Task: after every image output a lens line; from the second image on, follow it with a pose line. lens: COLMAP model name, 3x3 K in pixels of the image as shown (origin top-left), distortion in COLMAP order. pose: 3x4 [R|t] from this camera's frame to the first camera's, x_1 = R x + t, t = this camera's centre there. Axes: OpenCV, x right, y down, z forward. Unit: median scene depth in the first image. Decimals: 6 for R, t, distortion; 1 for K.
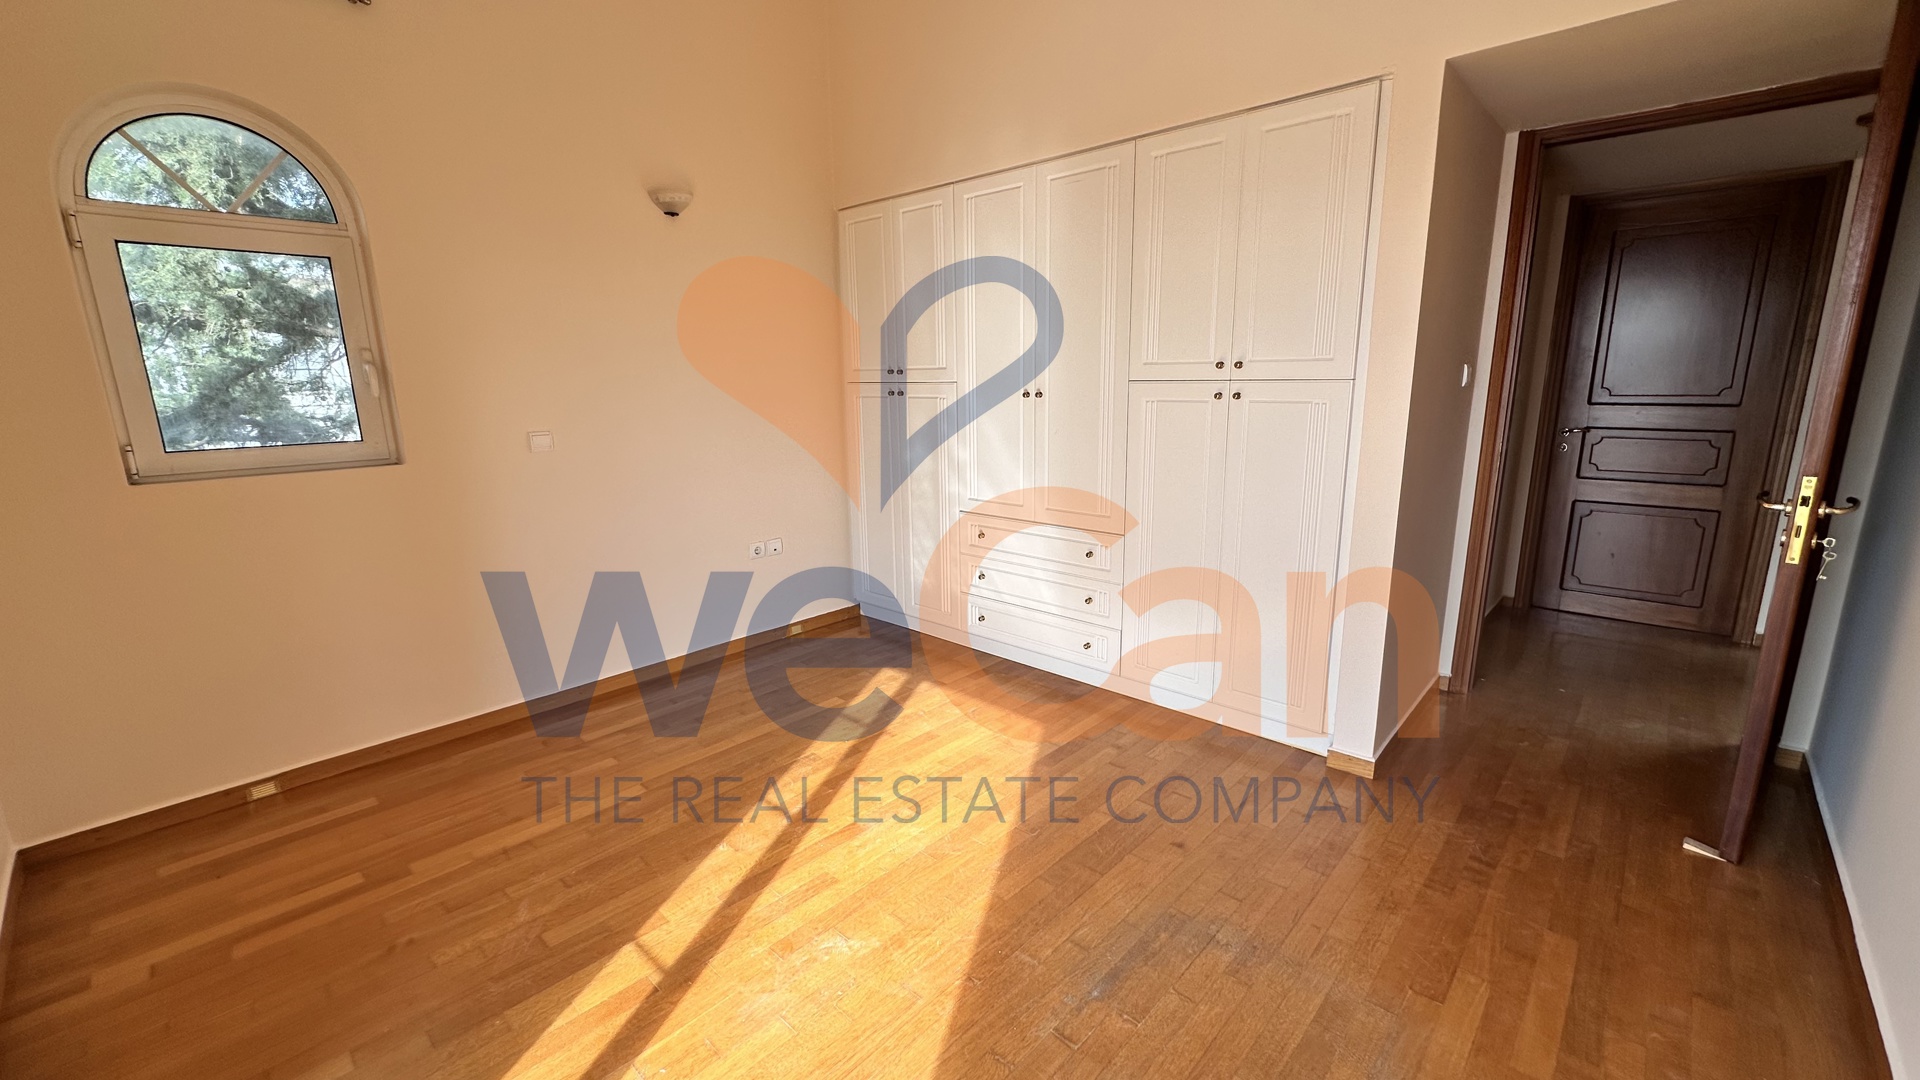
lens RADIAL K [[766.8, 0, 960.0], [0, 766.8, 540.0], [0, 0, 1]] dist [-0.001675, -0.000301]
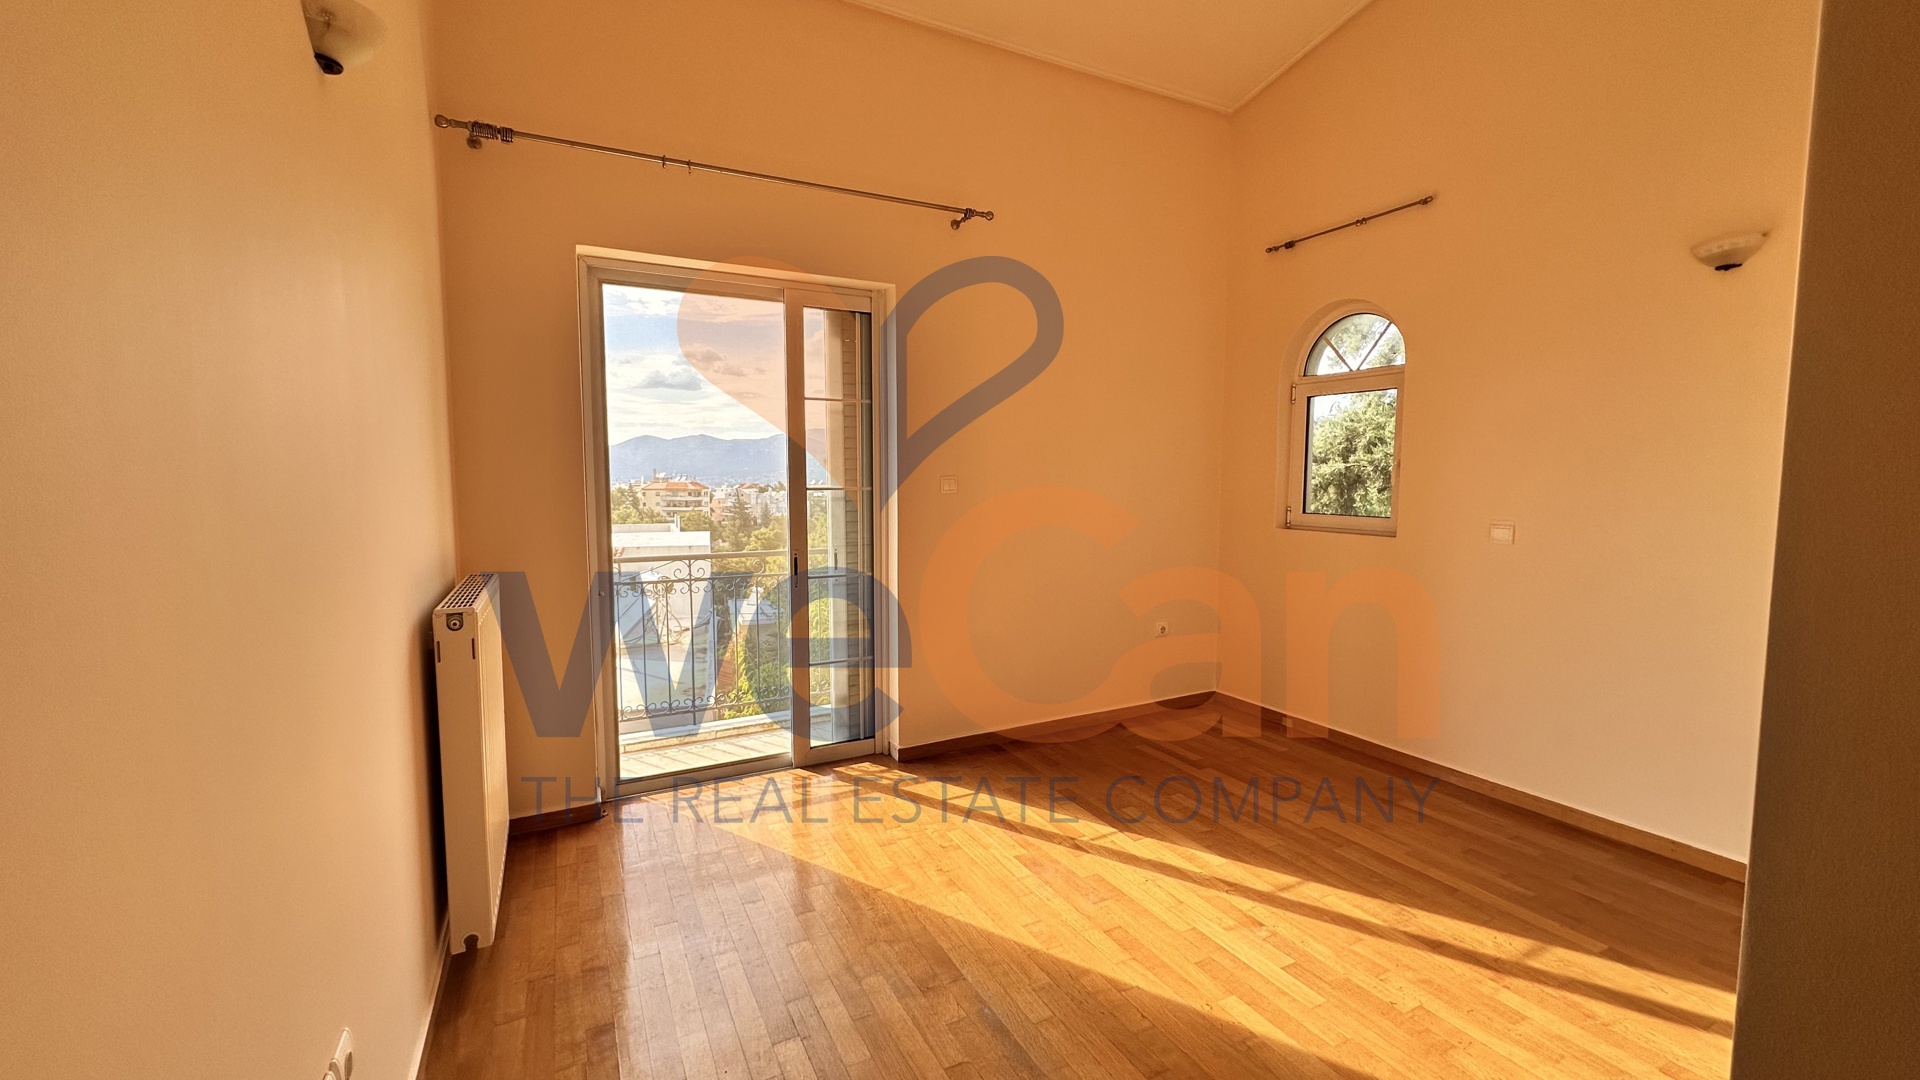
lens RADIAL K [[766.8, 0, 960.0], [0, 766.8, 540.0], [0, 0, 1]] dist [-0.001675, -0.000301]
pose [[-0.332581, 0.095119, -0.938266, 0.860836], [-0.196273, 0.966134, 0.167516, -0.193841], [0.922424, 0.239869, -0.302648, 0.816775]]
